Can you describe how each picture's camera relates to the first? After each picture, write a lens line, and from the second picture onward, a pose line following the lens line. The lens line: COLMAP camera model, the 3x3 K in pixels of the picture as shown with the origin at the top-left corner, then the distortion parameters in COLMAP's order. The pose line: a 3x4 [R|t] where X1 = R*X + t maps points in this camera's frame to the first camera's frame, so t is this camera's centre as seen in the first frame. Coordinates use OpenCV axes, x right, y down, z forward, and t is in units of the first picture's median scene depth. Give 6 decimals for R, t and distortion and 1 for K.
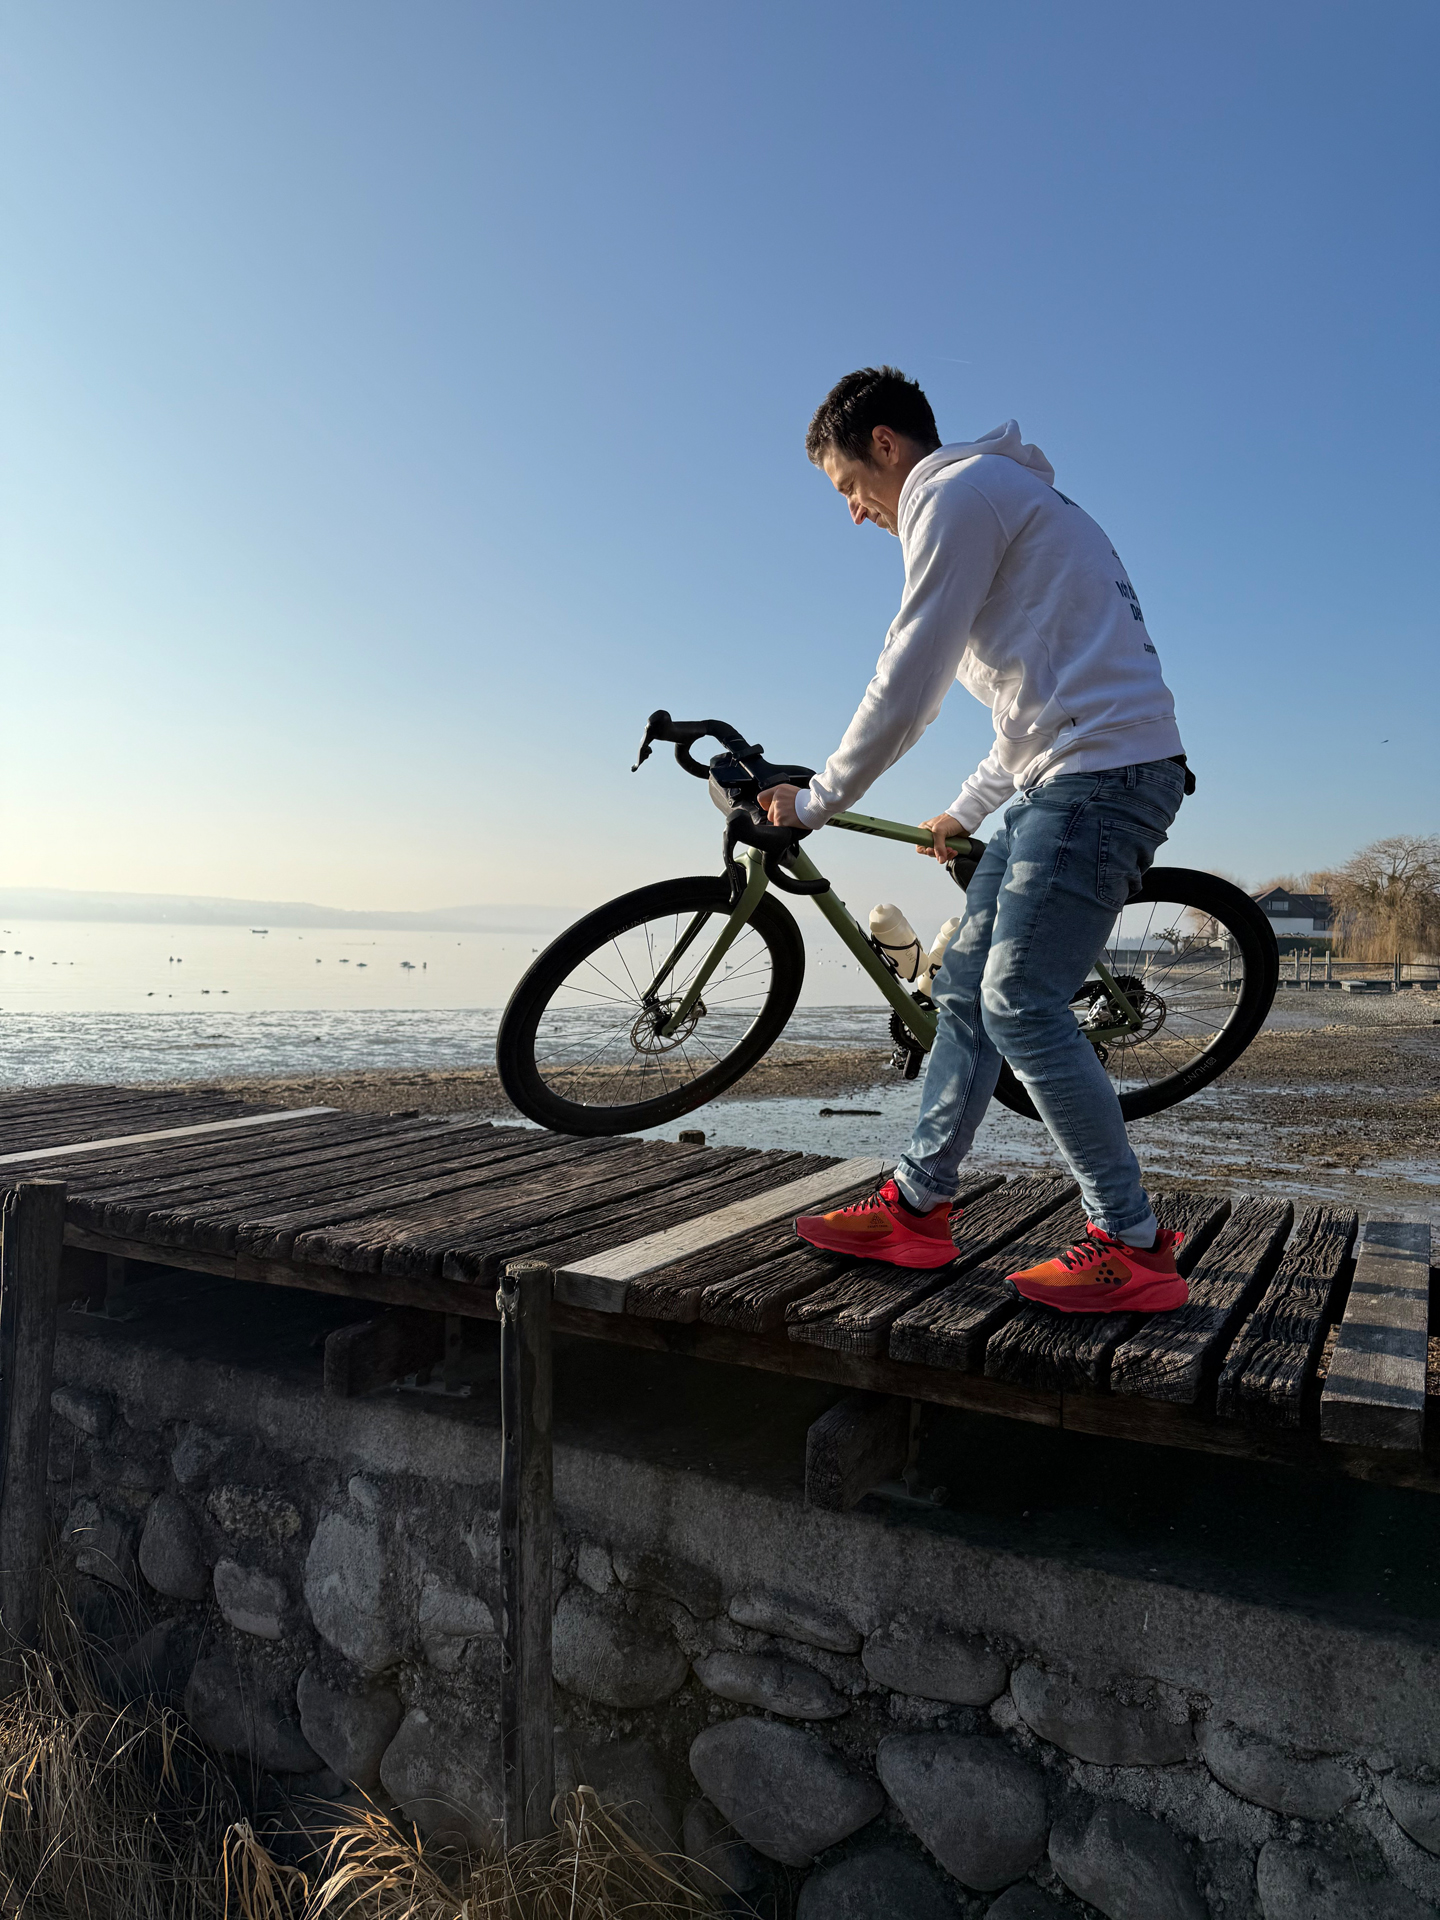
lens RADIAL K [[1370.8, 0, 713.5], [0, 1370.8, 944.4], [0, 0, 1]] dist [0.030395, -0.035255]
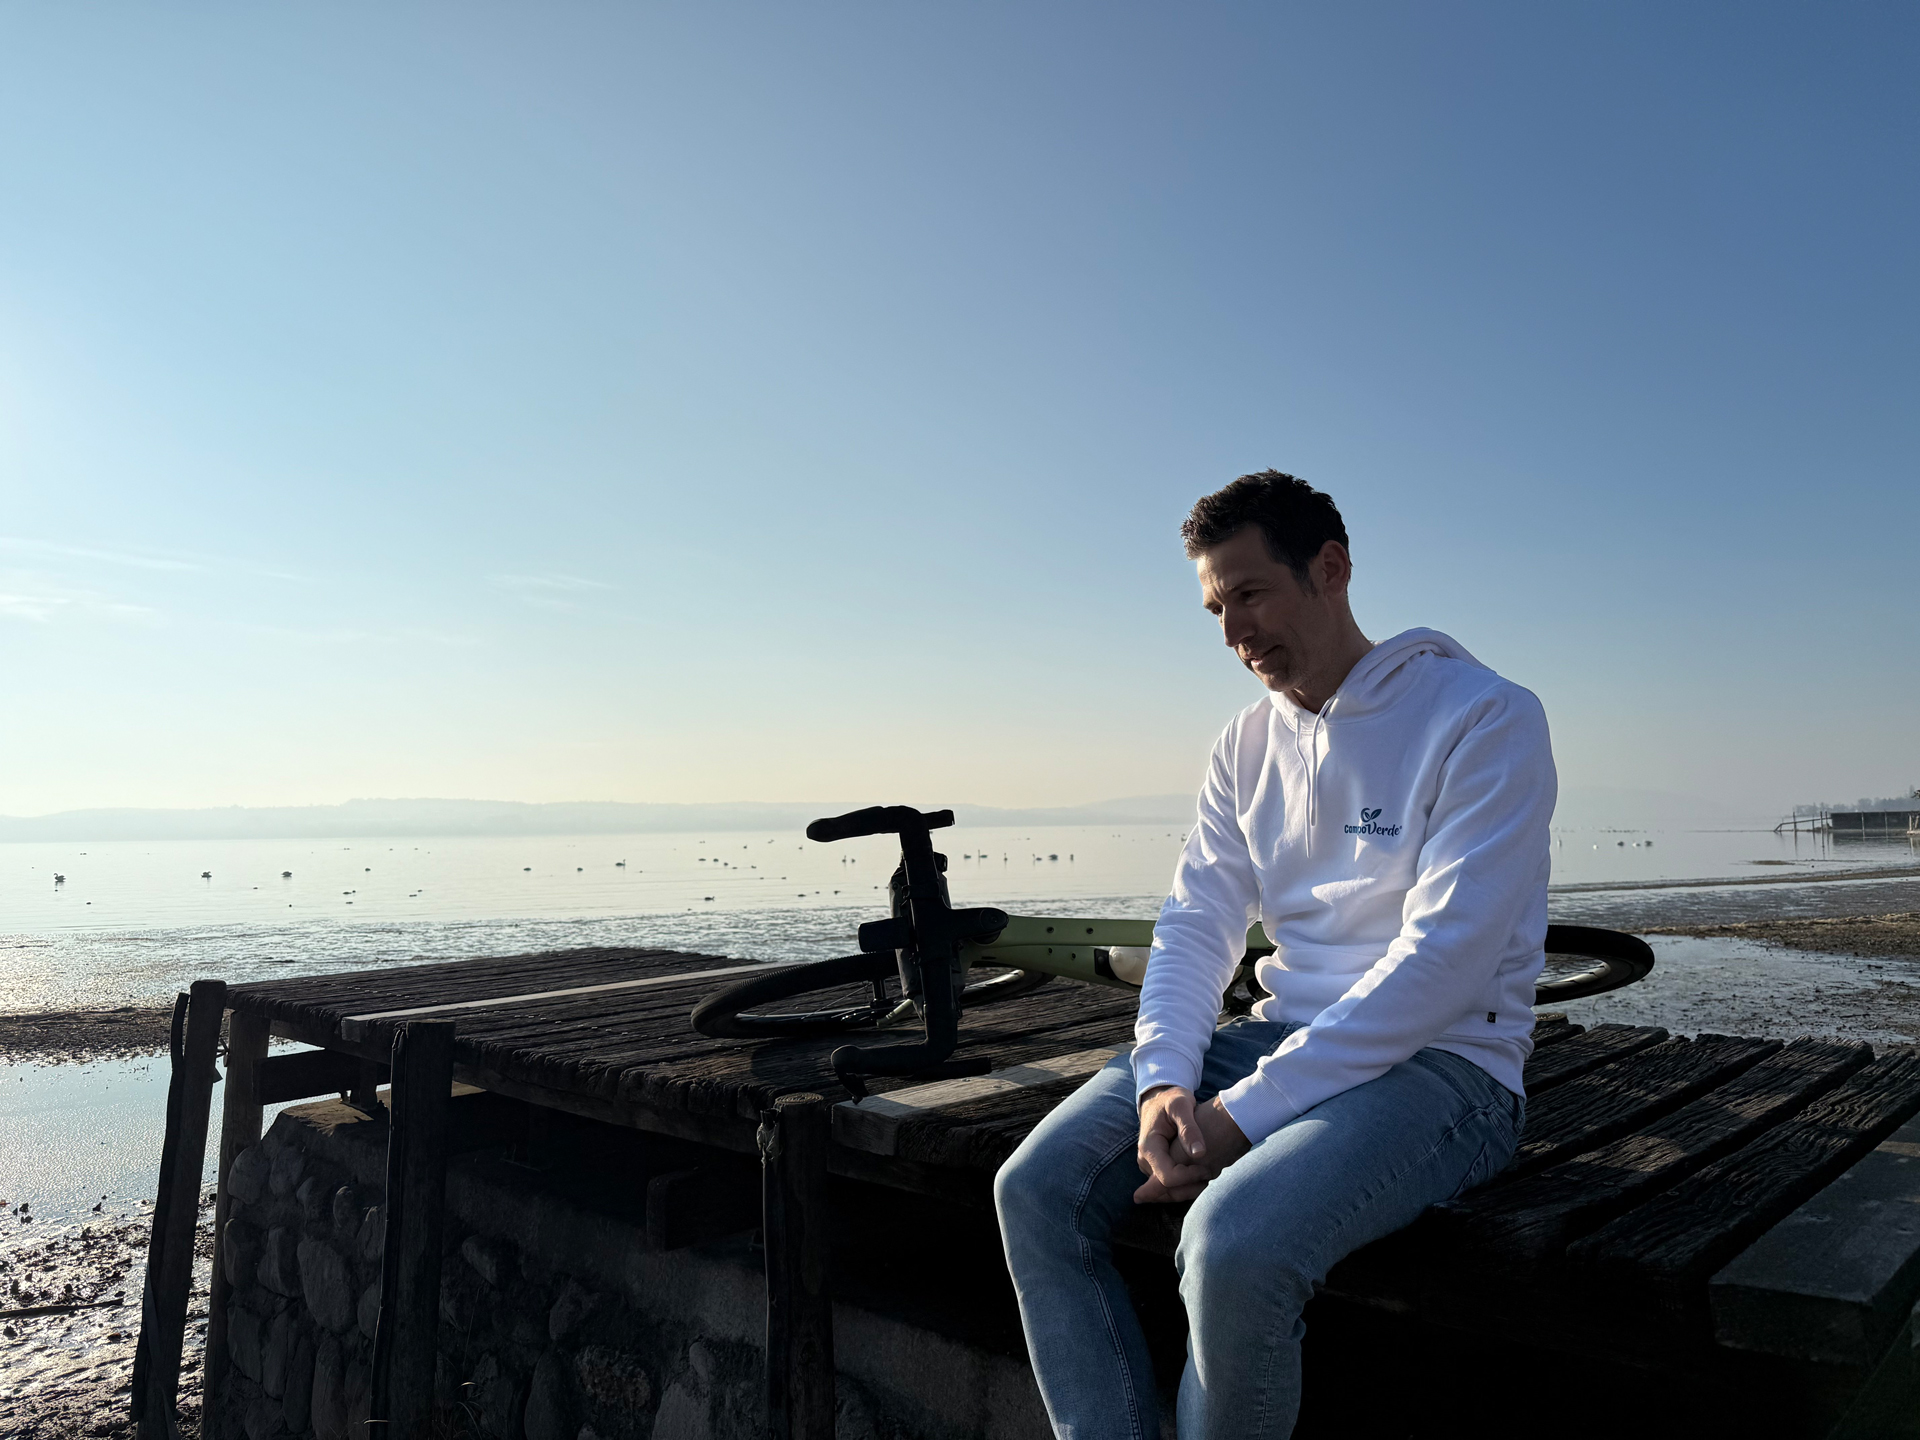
lens RADIAL K [[1370.8, 0, 972.4], [0, 1370.8, 716.7], [0, 0, 1]] dist [0.030395, -0.035255]
pose [[0.957010, -0.065494, -0.282565, 0.241568], [0.040667, 0.994849, -0.092856, 0.079324], [0.287191, 0.077373, 0.954743, 0.178679]]
